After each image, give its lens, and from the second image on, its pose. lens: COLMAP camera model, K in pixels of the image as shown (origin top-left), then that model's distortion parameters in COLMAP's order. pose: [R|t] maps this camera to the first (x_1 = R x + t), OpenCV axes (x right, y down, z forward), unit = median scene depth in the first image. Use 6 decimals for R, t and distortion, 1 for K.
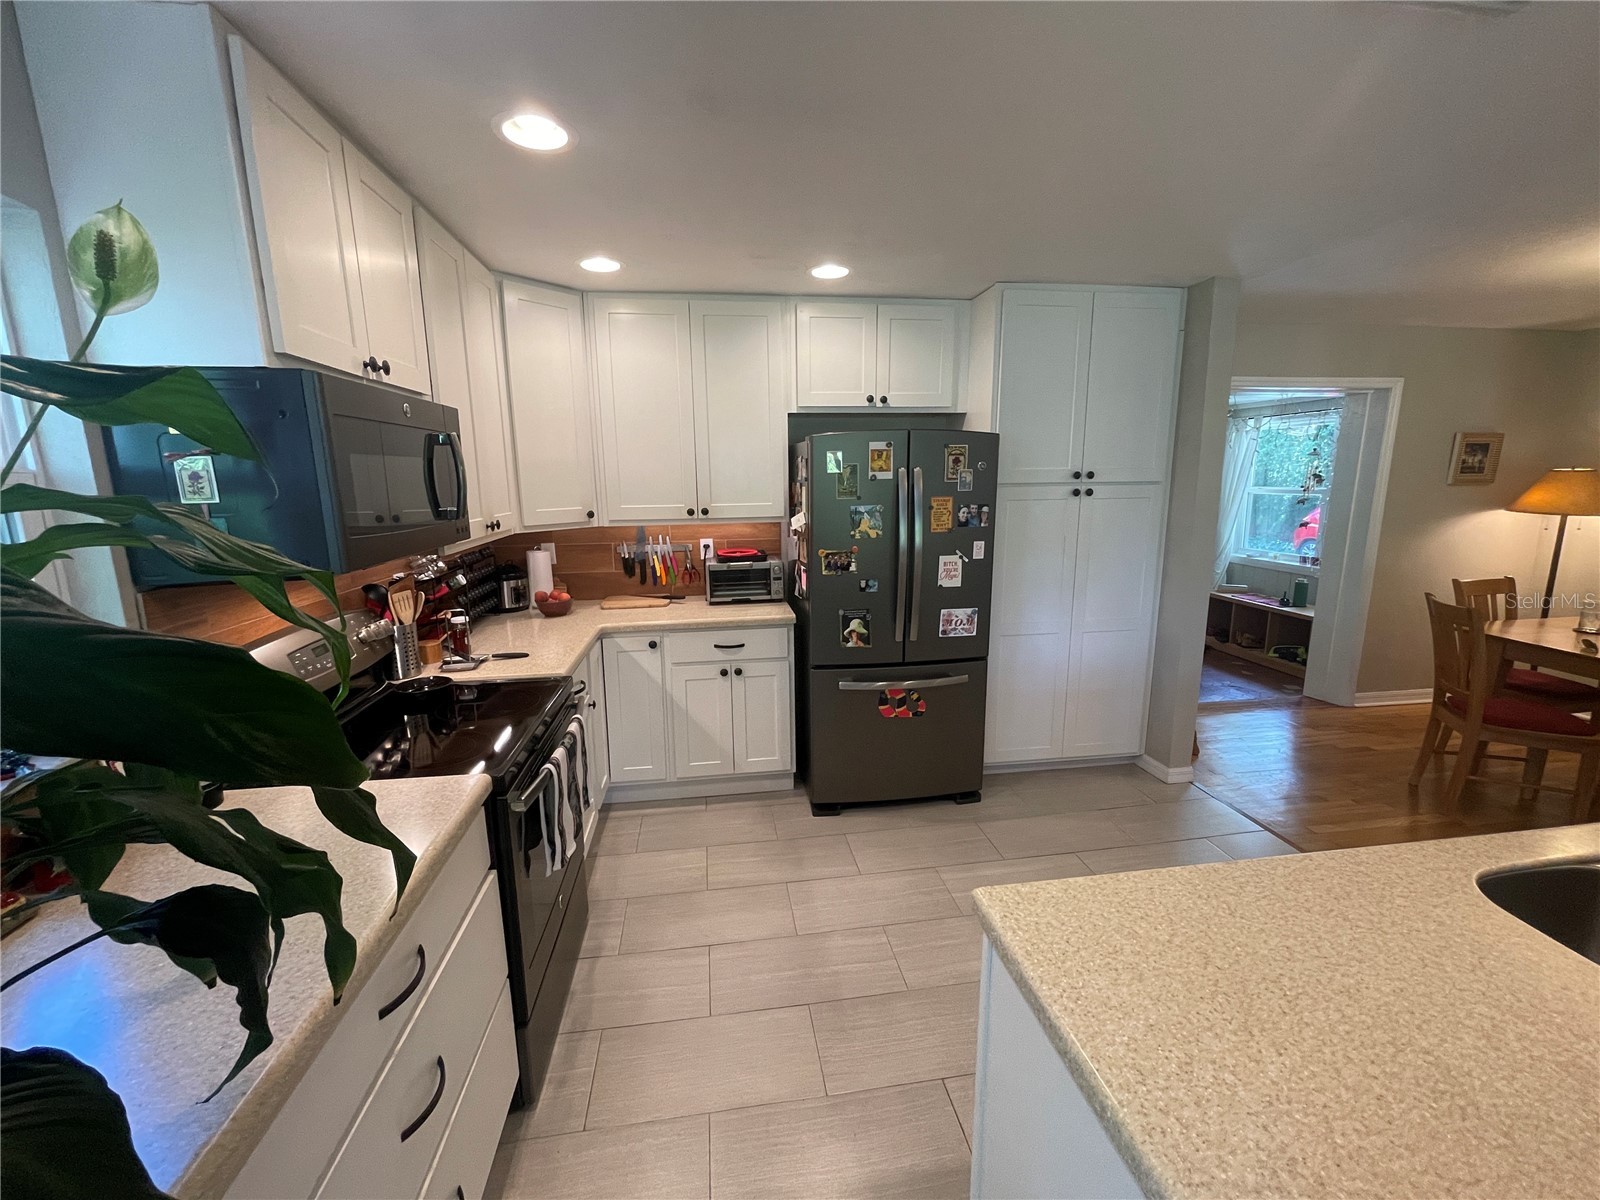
lens RADIAL K [[647.7, 0, 792.3], [0, 647.7, 586.8], [0, 0, 1]] dist [-0.001647, 0.001518]
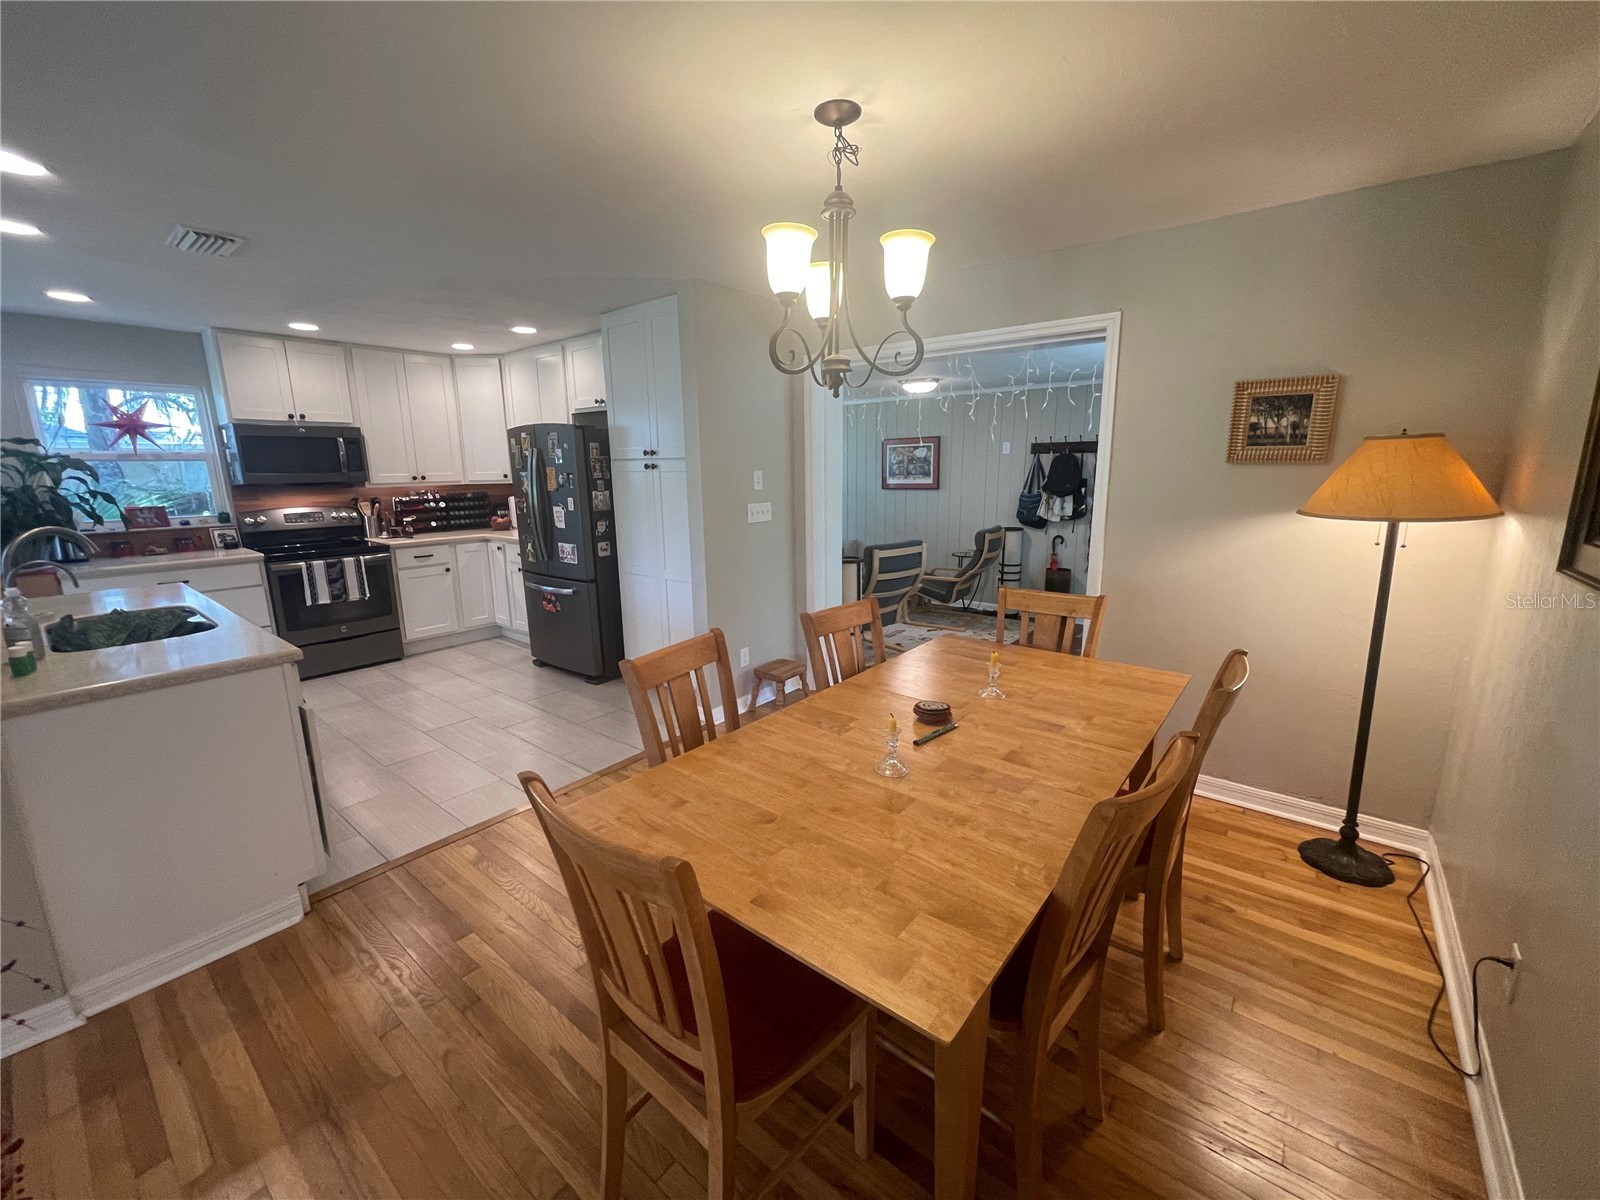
lens RADIAL K [[647.7, 0, 802.3], [0, 647.7, 598.0], [0, 0, 1]] dist [-0.001647, 0.001518]
pose [[0.684674, 0.148310, -0.713601, 1.432645], [-0.128582, 0.988300, 0.082032, -0.028577], [0.717418, 0.035591, 0.695733, 0.300330]]
